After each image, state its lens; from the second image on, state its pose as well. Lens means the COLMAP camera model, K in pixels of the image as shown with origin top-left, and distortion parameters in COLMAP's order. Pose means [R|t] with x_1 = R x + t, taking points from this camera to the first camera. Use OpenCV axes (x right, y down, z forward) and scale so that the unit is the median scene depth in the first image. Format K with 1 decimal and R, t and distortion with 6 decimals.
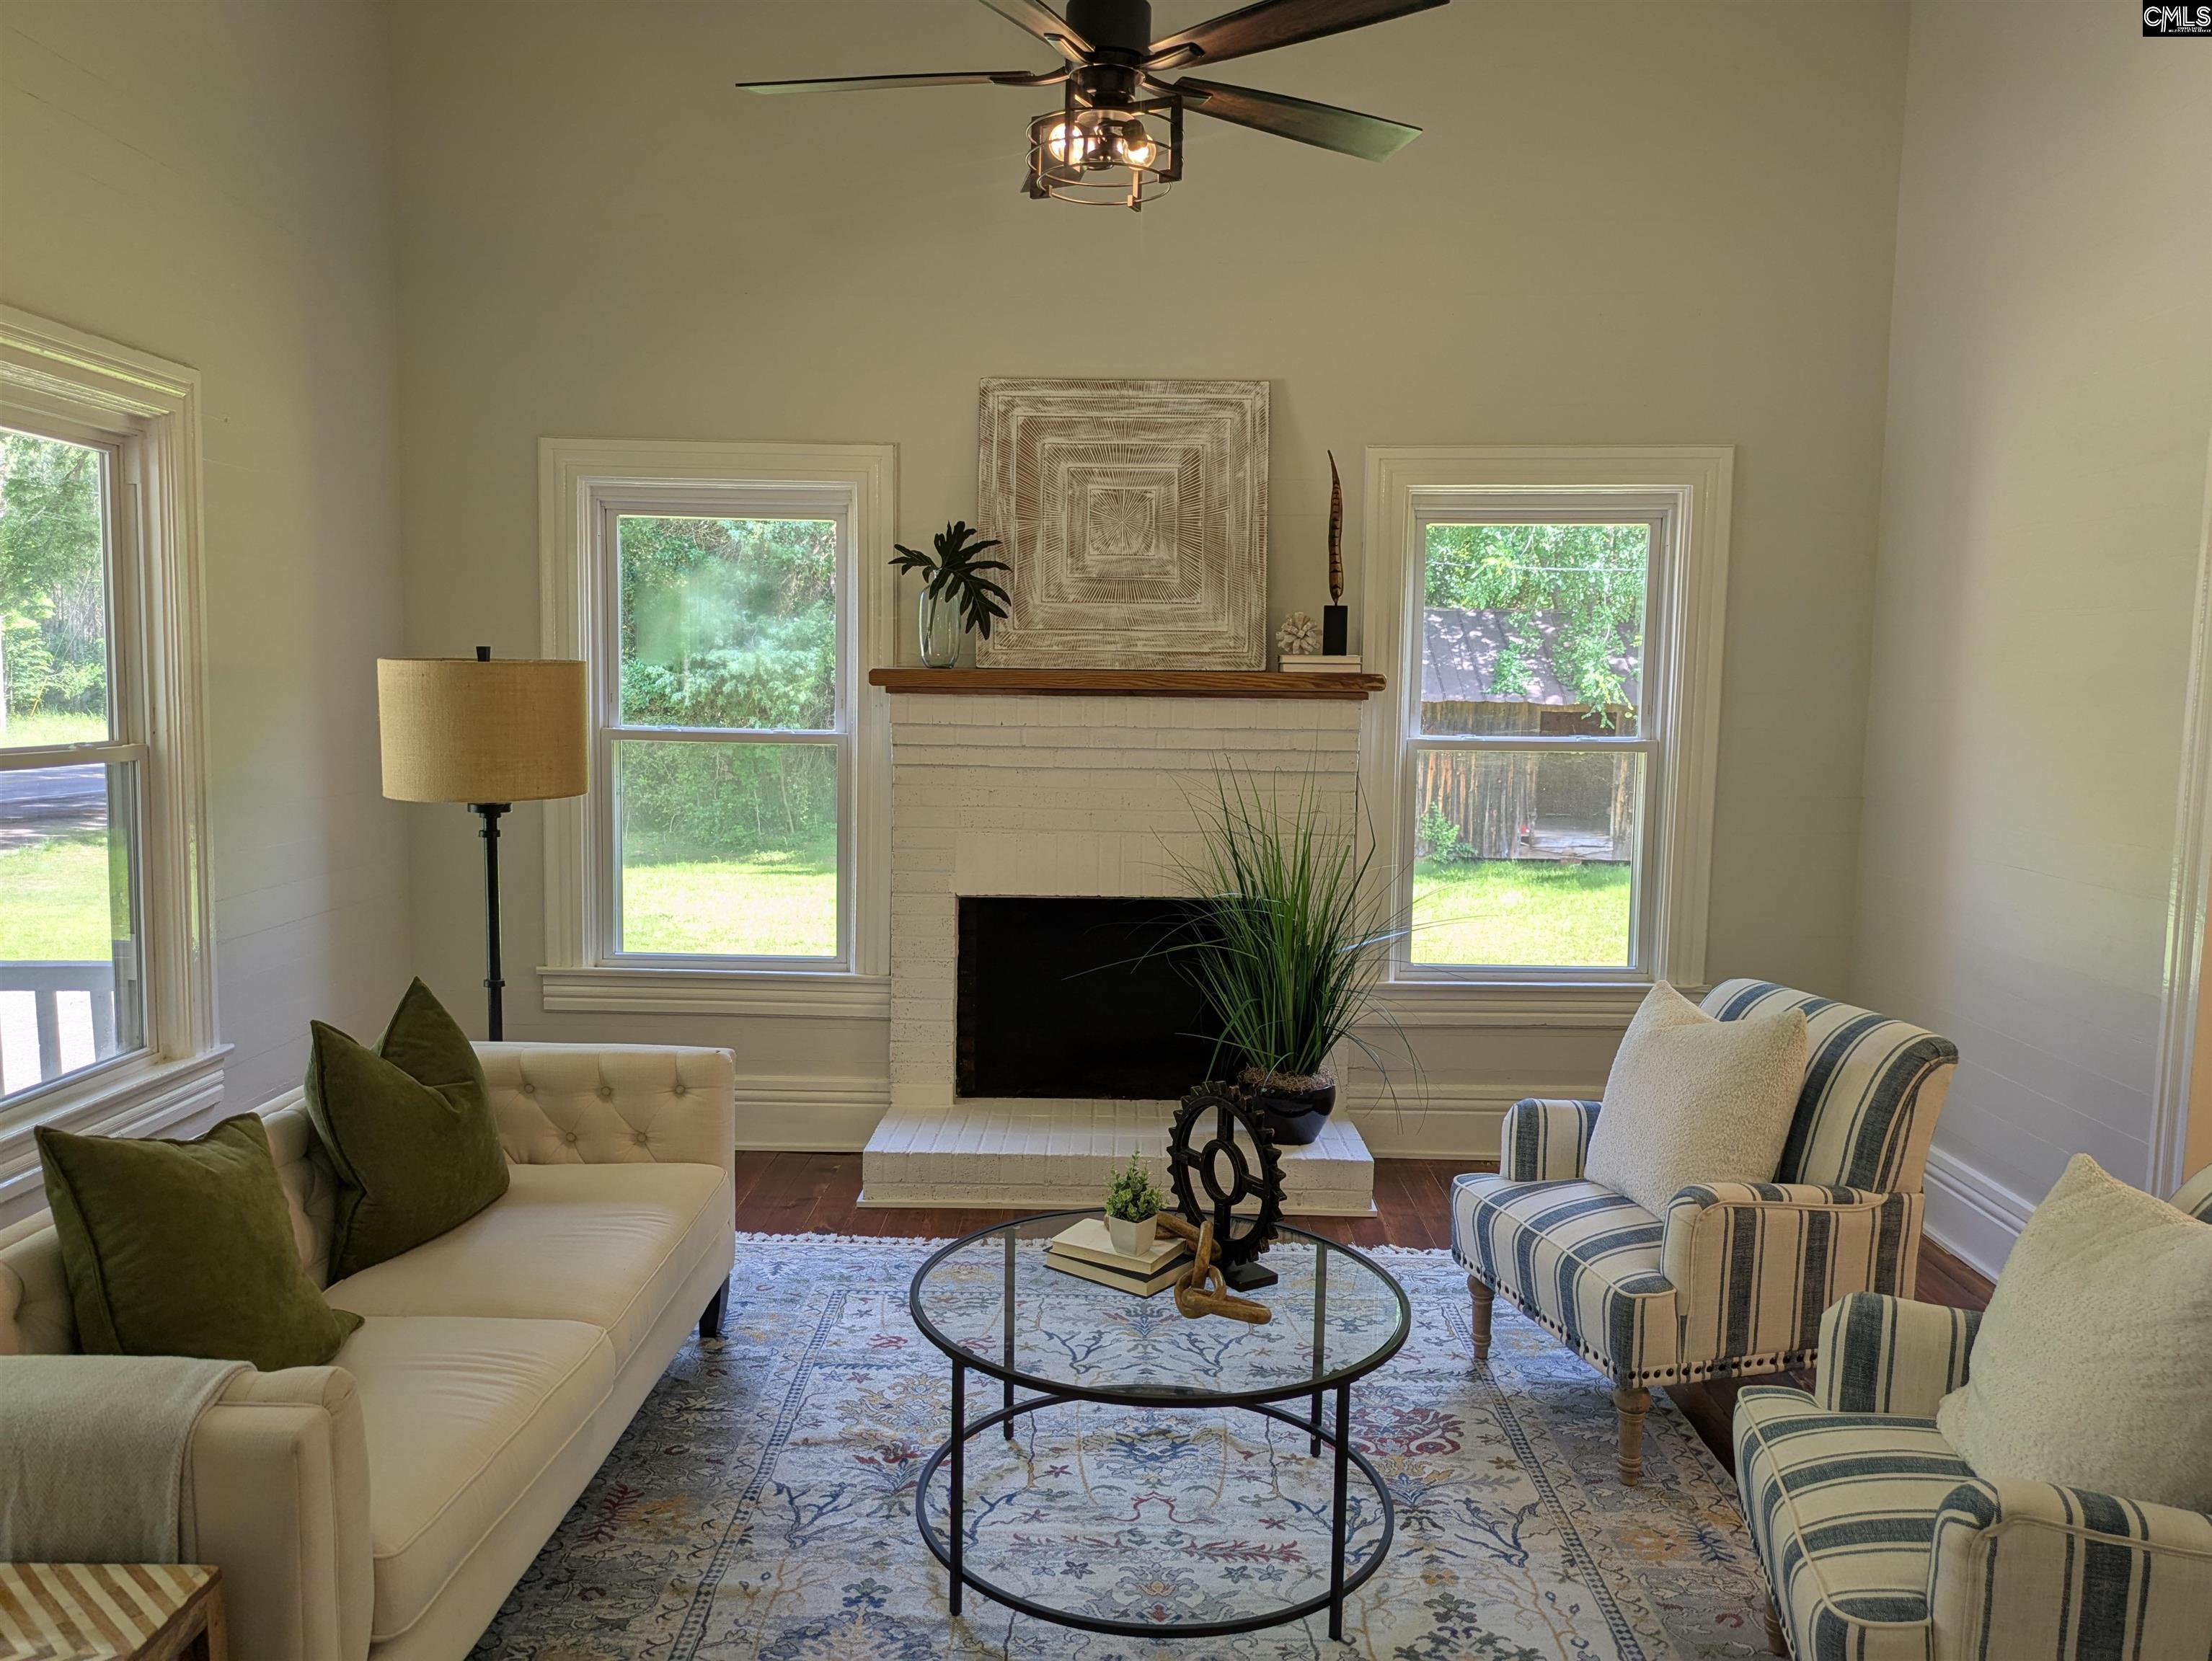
lens RADIAL K [[1655.5, 0, 1100.1], [0, 1655.5, 837.8], [0, 0, 1]] dist [0.056008, -0.051299]
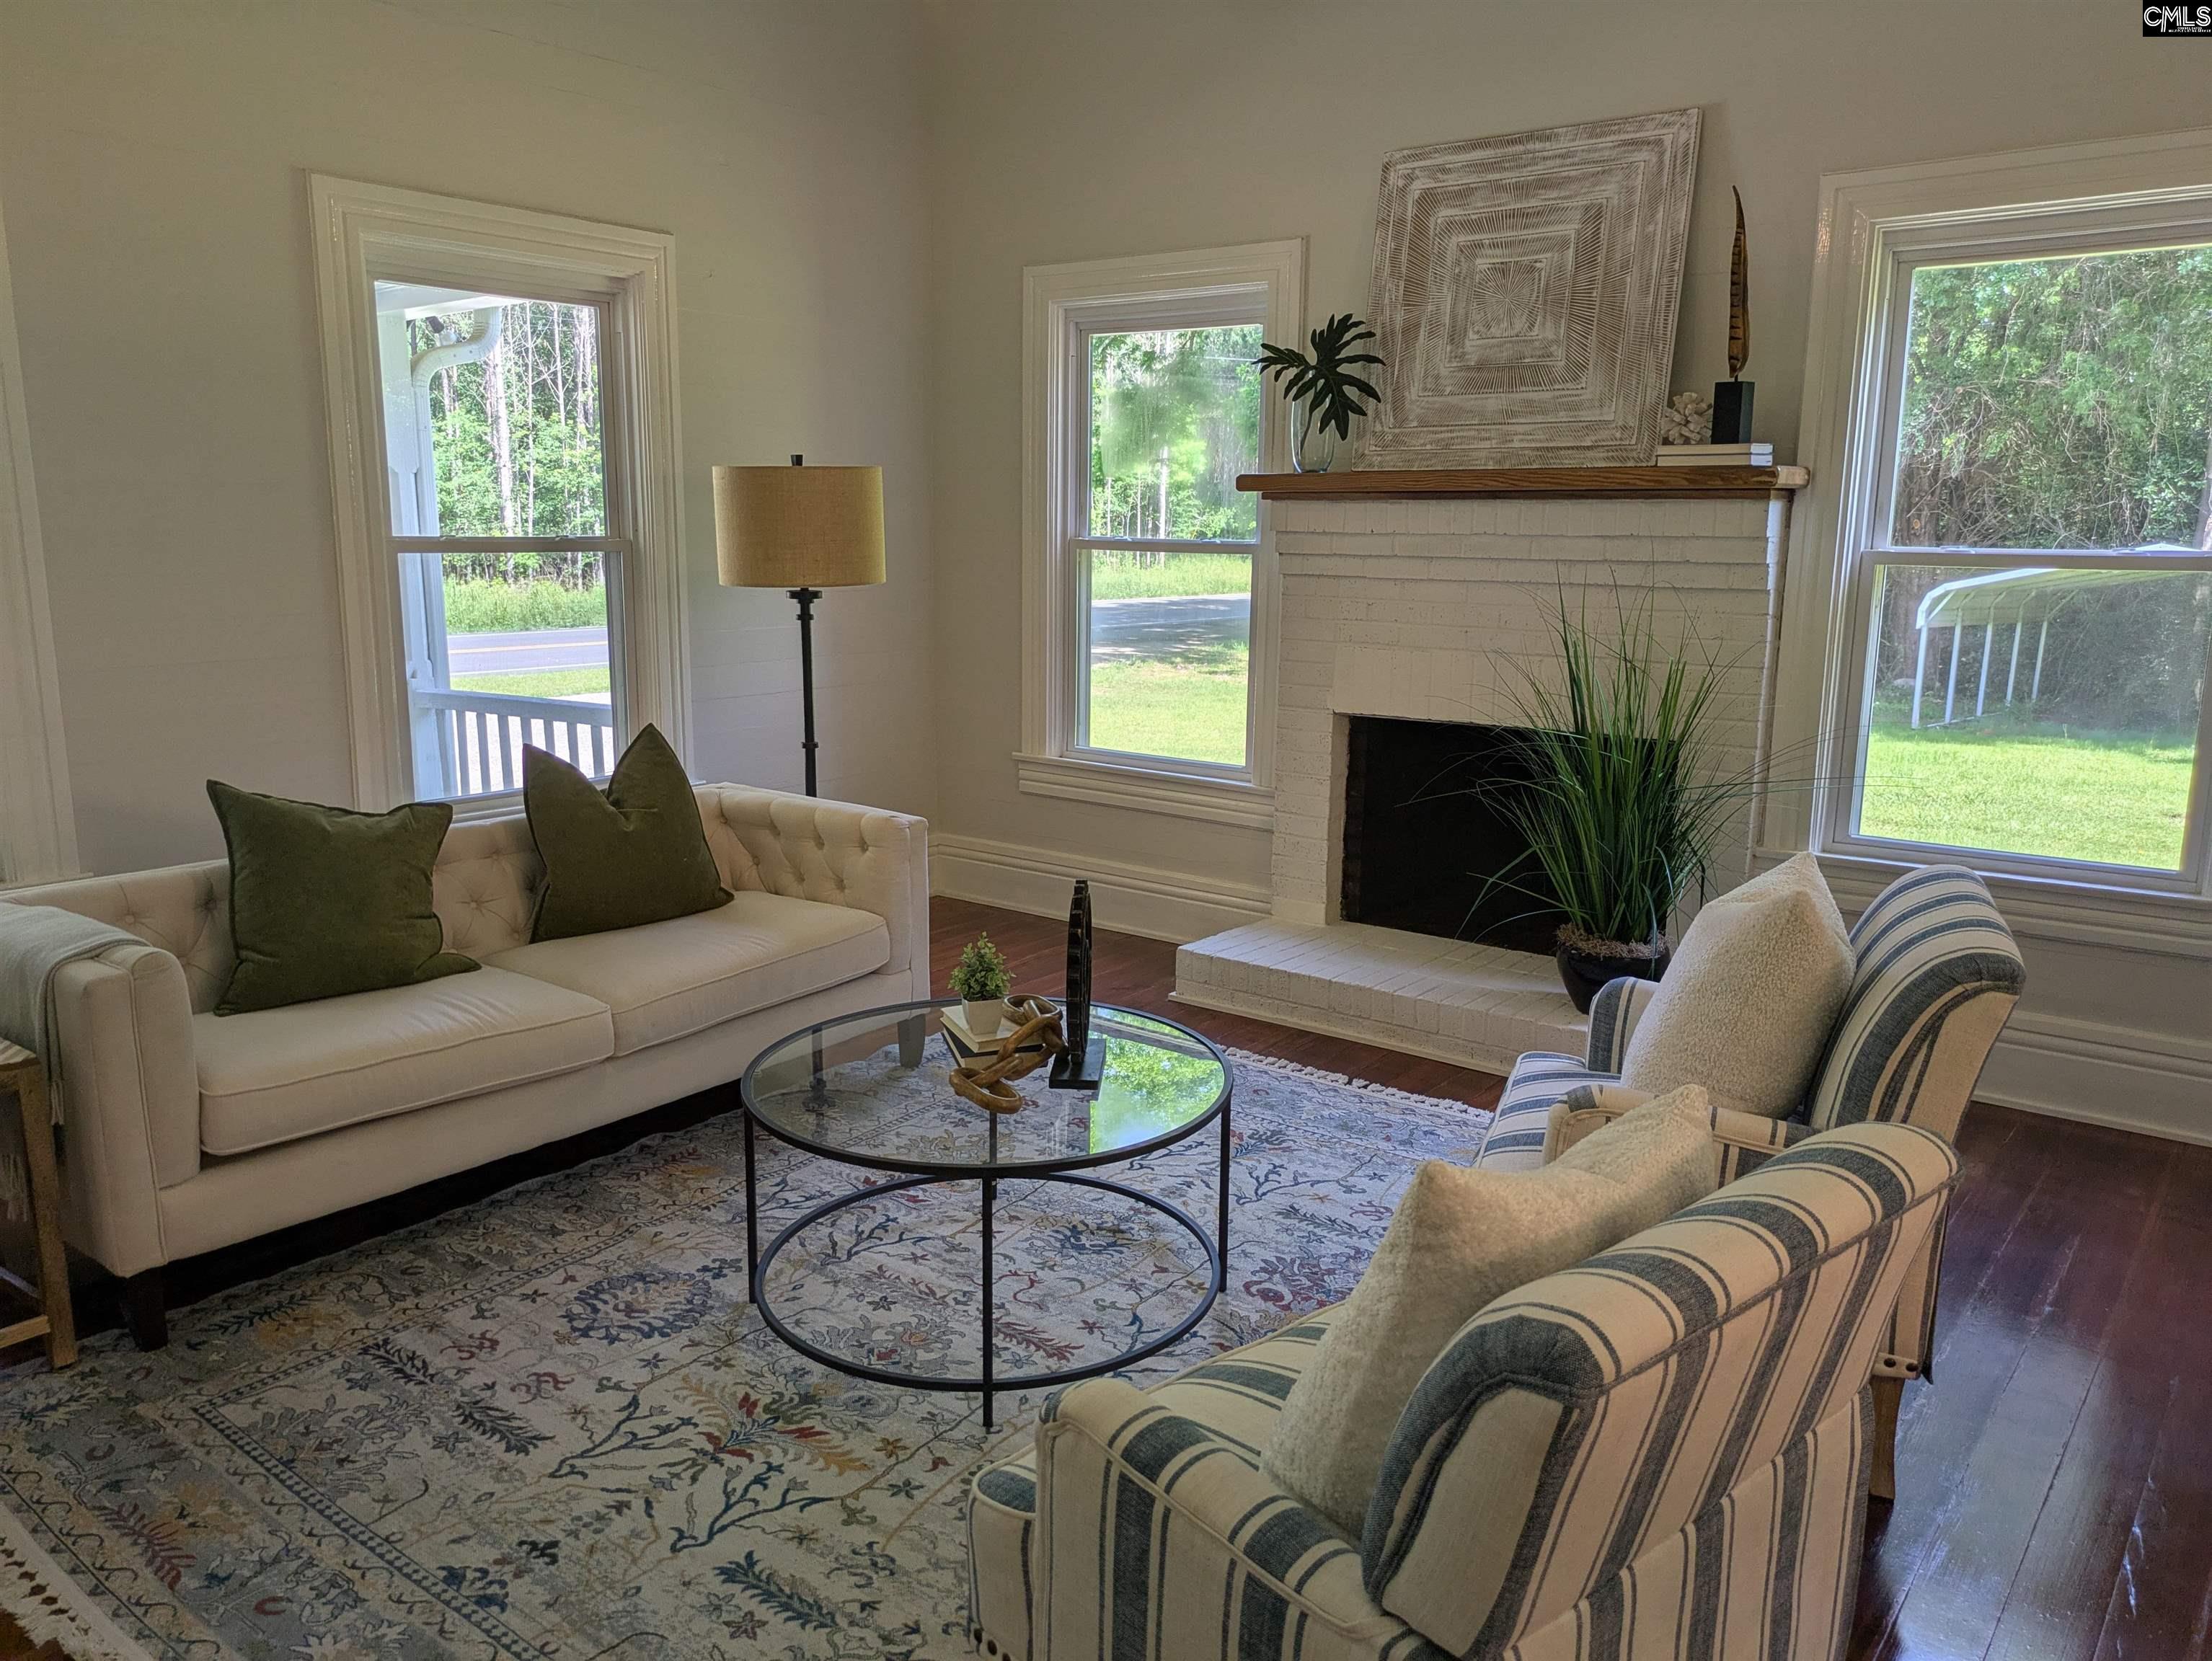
lens RADIAL K [[1655.5, 0, 1097.2], [0, 1655.5, 834.4], [0, 0, 1]] dist [0.056008, -0.051299]
pose [[0.796467, 0.108615, -0.594847, 0.399177], [-0.055370, 0.992703, 0.107124, 0.010022], [0.602141, -0.052384, 0.796669, 0.142792]]
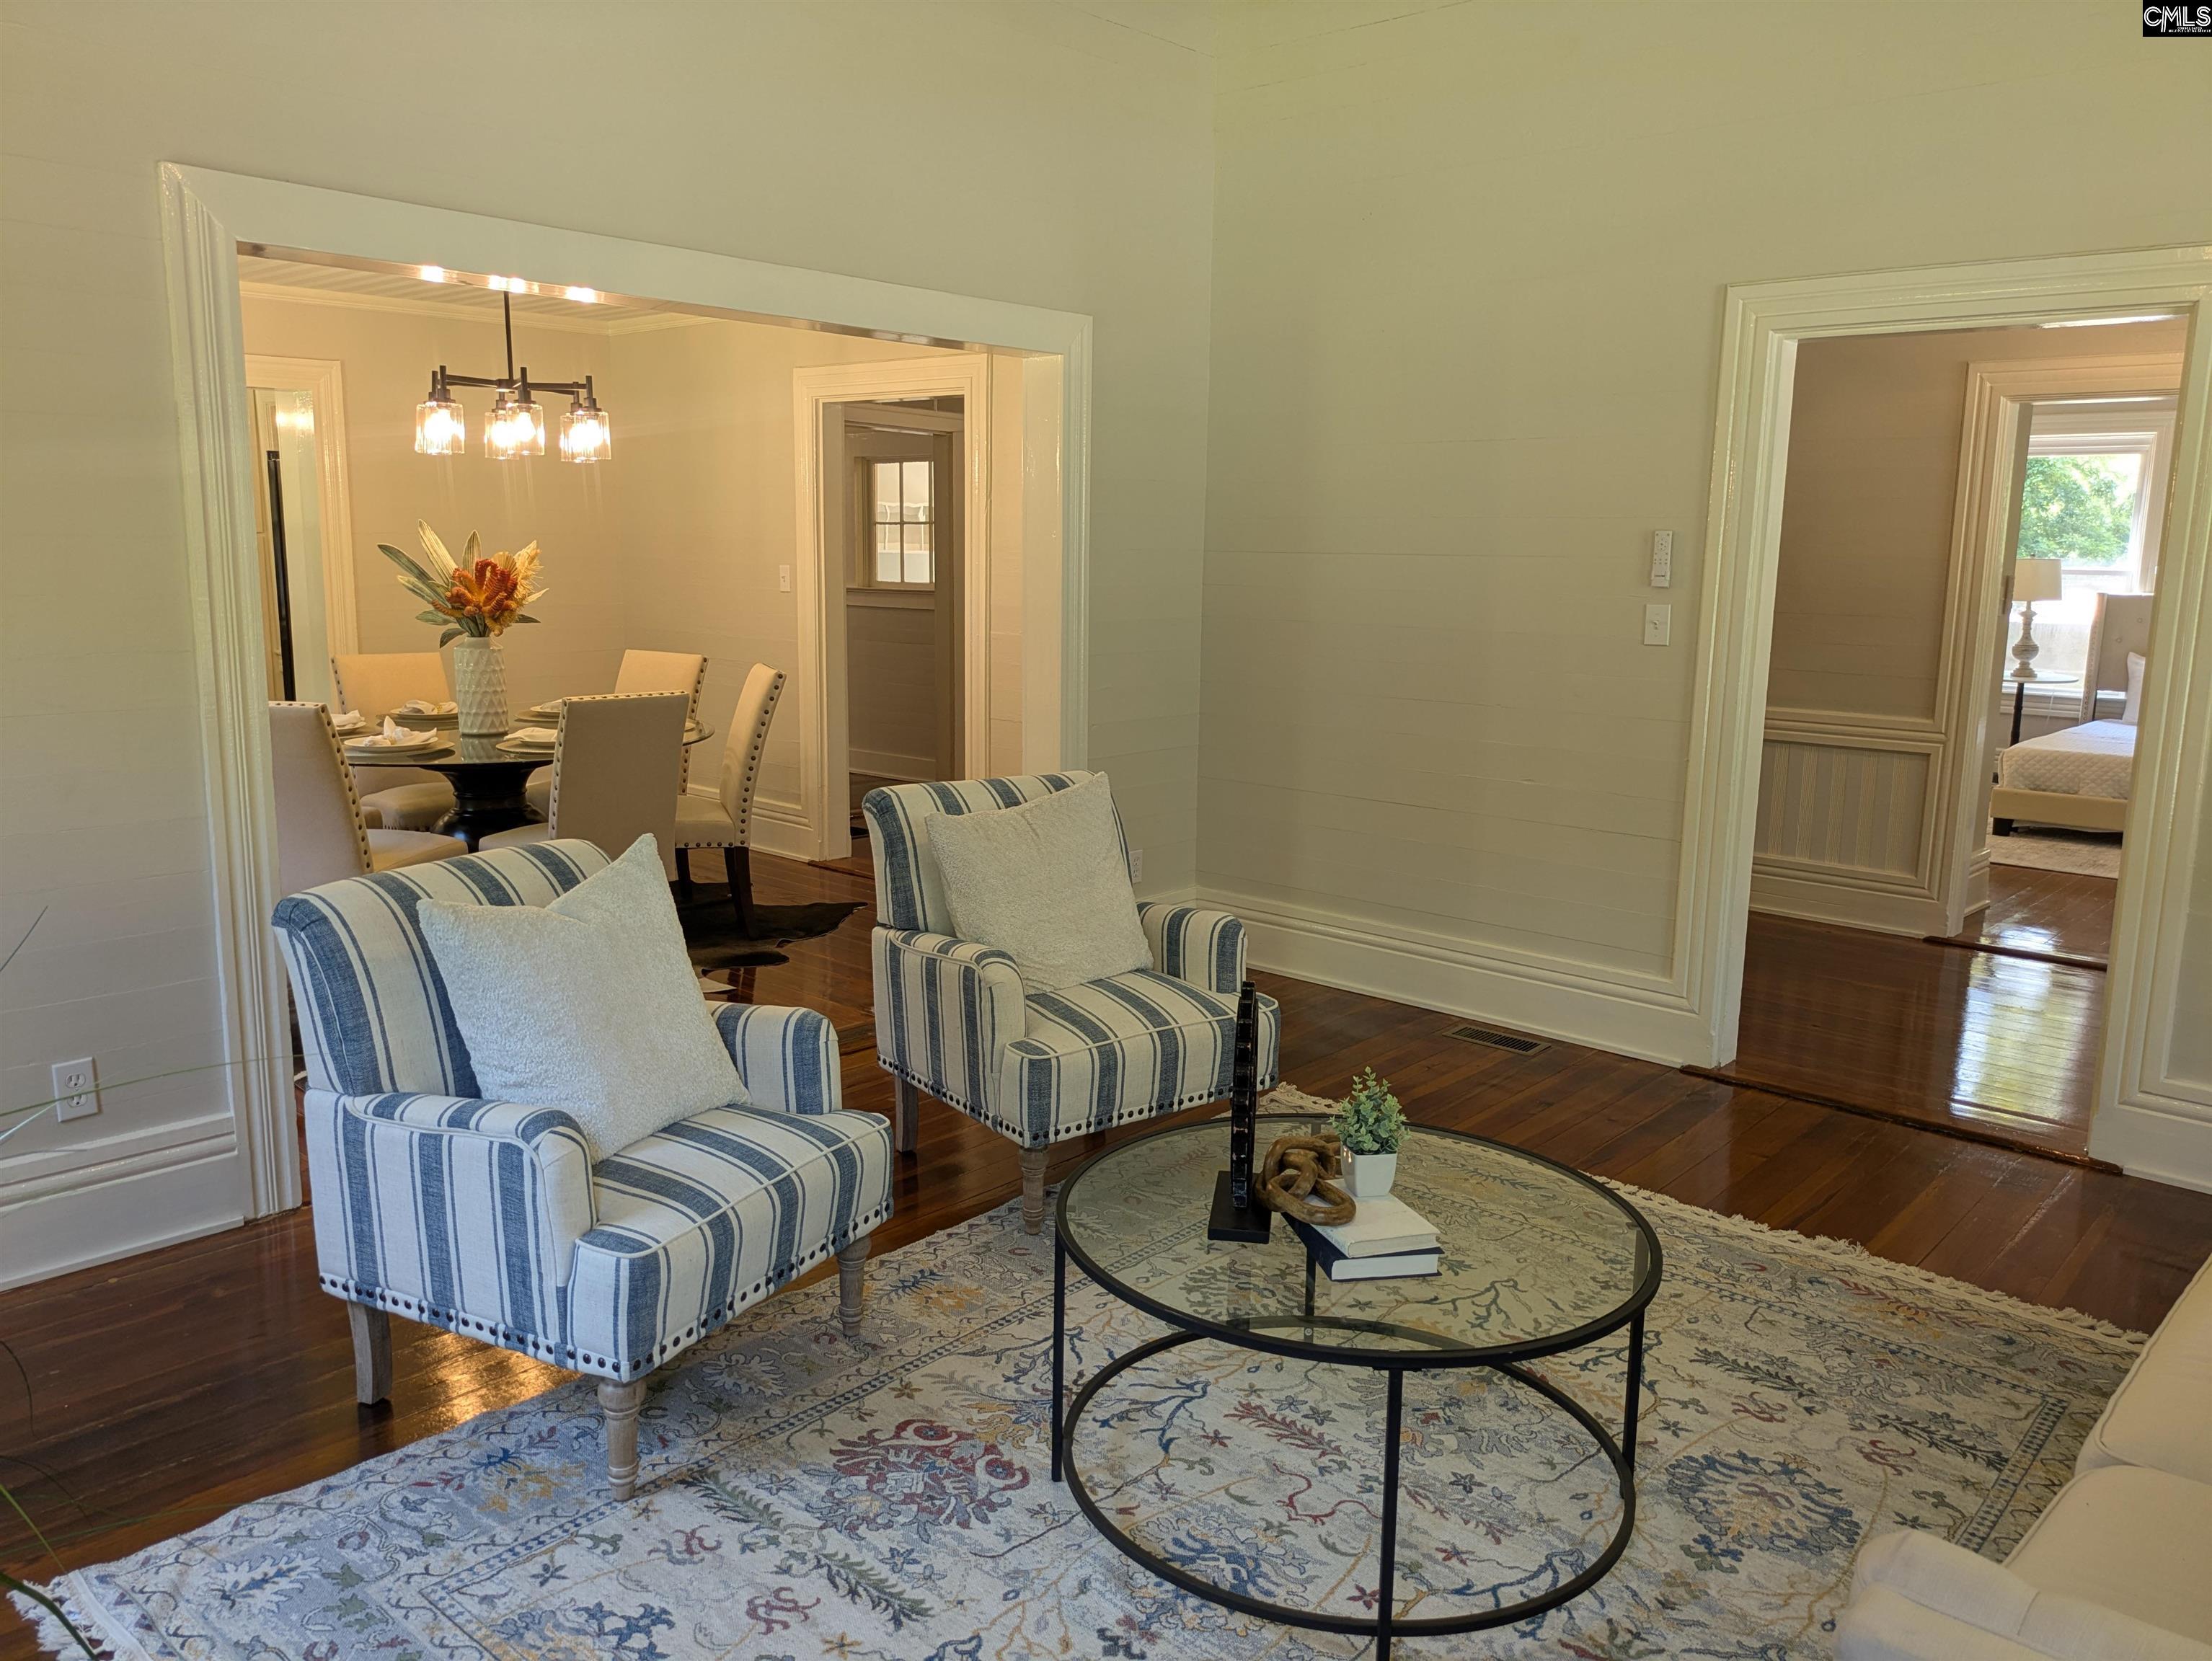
lens RADIAL K [[1655.5, 0, 1109.1], [0, 1655.5, 827.4], [0, 0, 1]] dist [0.056008, -0.051299]
pose [[-0.755274, -0.143810, 0.639437, -0.224835], [0.033569, 0.965862, 0.256874, -0.079626], [-0.654548, 0.215475, -0.724663, 0.973758]]
